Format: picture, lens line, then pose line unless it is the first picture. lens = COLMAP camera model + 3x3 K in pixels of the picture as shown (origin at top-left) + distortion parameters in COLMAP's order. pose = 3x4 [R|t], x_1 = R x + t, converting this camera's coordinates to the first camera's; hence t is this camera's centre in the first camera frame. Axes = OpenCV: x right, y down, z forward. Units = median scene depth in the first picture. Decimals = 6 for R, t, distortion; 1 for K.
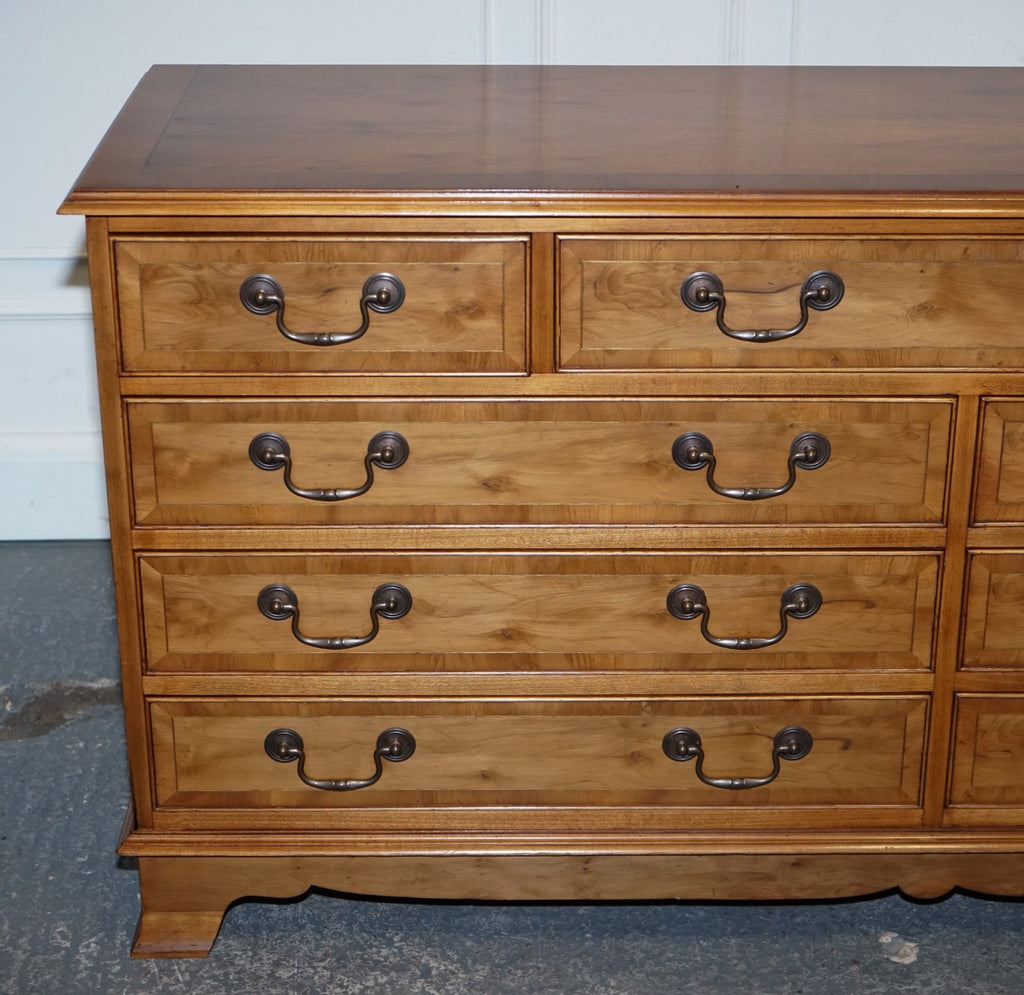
lens RADIAL K [[2317.4, 0, 564.7], [0, 2317.4, 507.9], [0, 0, 1]] dist [0.033775, 0.000000]
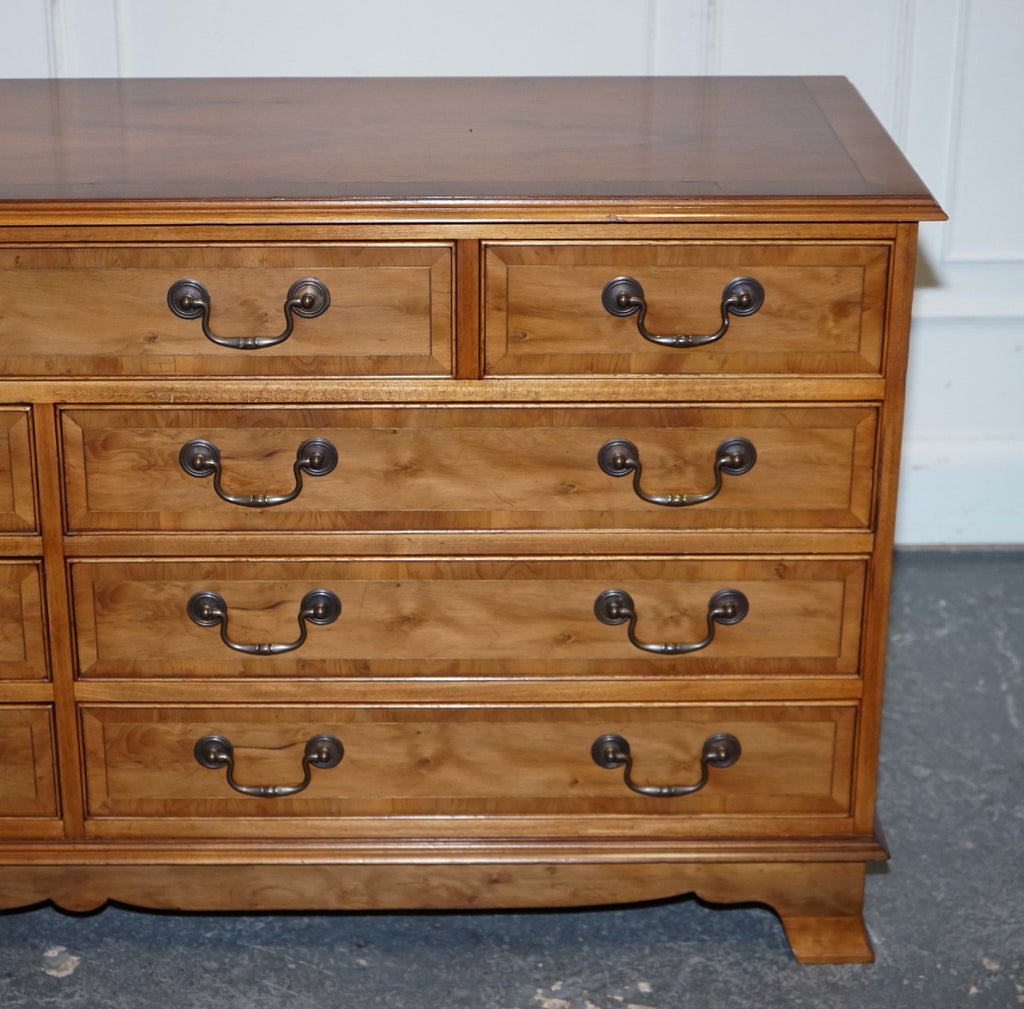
lens RADIAL K [[2317.4, 0, 471.7], [0, 2317.4, 456.6], [0, 0, 1]] dist [0.033775, 0.000000]
pose [[0.999532, -0.002053, -0.030508, 0.211411], [0.001299, 0.999694, -0.024691, -0.000536], [0.030550, 0.024640, 0.999229, 0.004917]]
